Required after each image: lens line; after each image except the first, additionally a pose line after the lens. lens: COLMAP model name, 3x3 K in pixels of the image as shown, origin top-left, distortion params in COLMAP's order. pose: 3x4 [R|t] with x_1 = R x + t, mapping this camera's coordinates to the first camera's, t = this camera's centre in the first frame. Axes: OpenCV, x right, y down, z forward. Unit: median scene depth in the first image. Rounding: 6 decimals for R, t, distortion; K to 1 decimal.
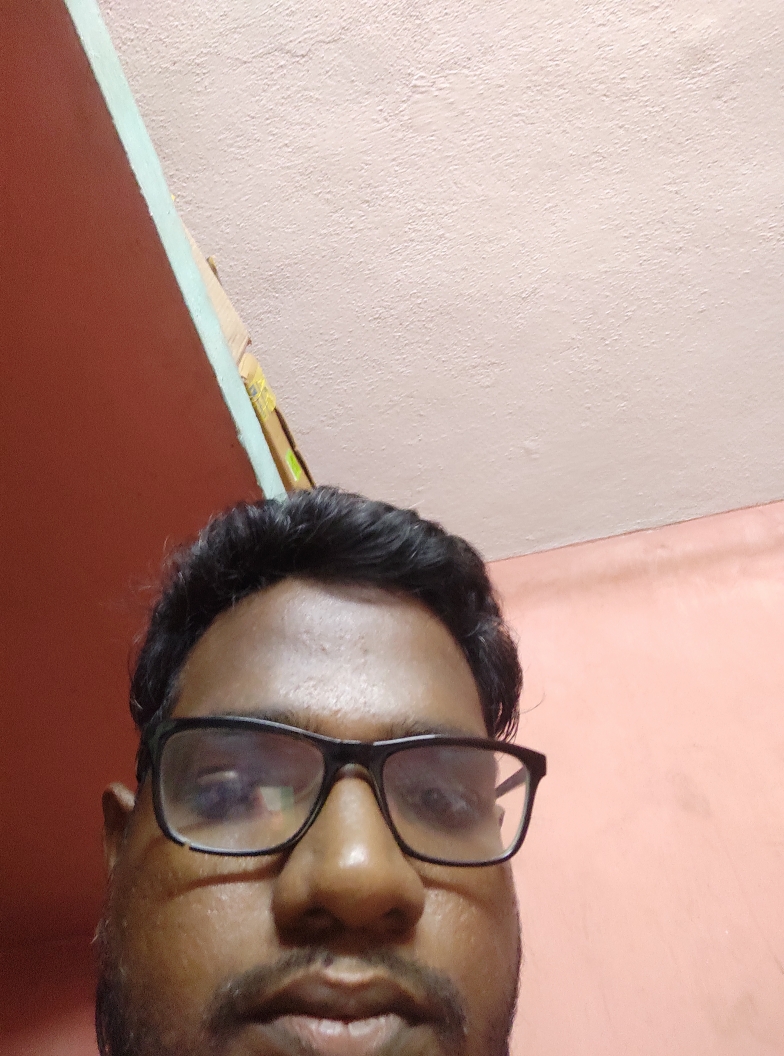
lens RADIAL K [[812.1, 0, 400.1], [0, 812.1, 536.0], [0, 0, 1]] dist [0.073452, -0.107259]
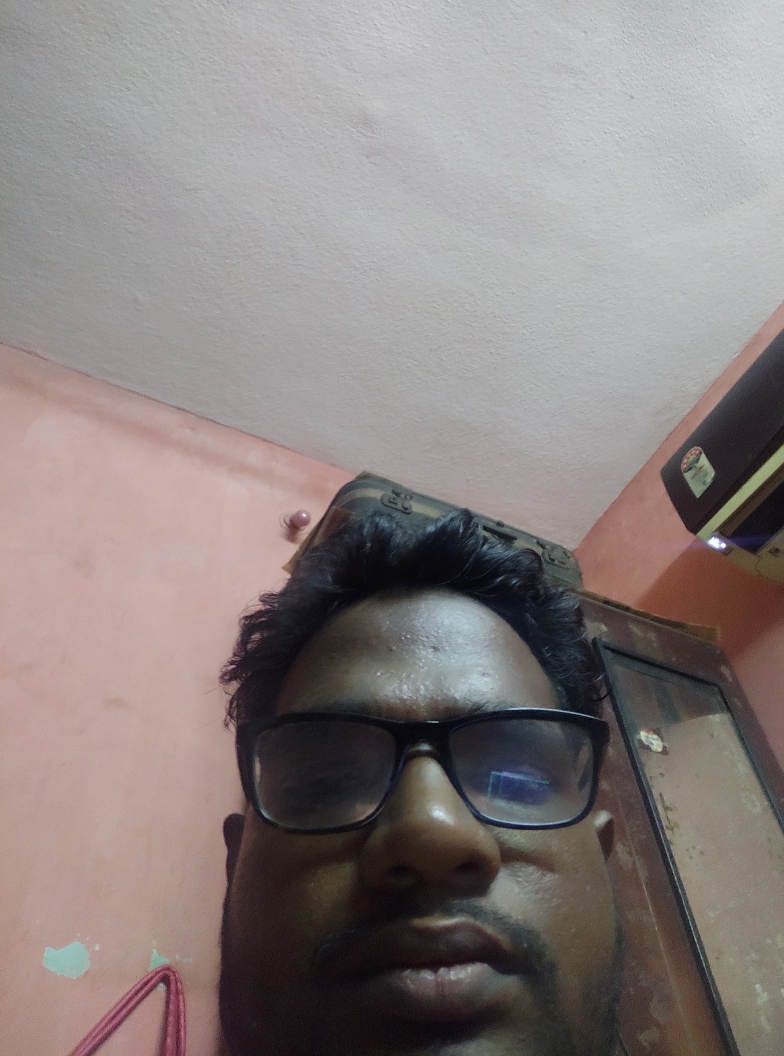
lens RADIAL K [[812.1, 0, 387.3], [0, 812.1, 530.8], [0, 0, 1]] dist [0.073452, -0.107259]
pose [[0.775920, 0.498064, 0.387143, 0.174684], [-0.518837, 0.852940, -0.057454, 0.081260], [-0.358826, -0.156285, 0.920228, -0.404082]]
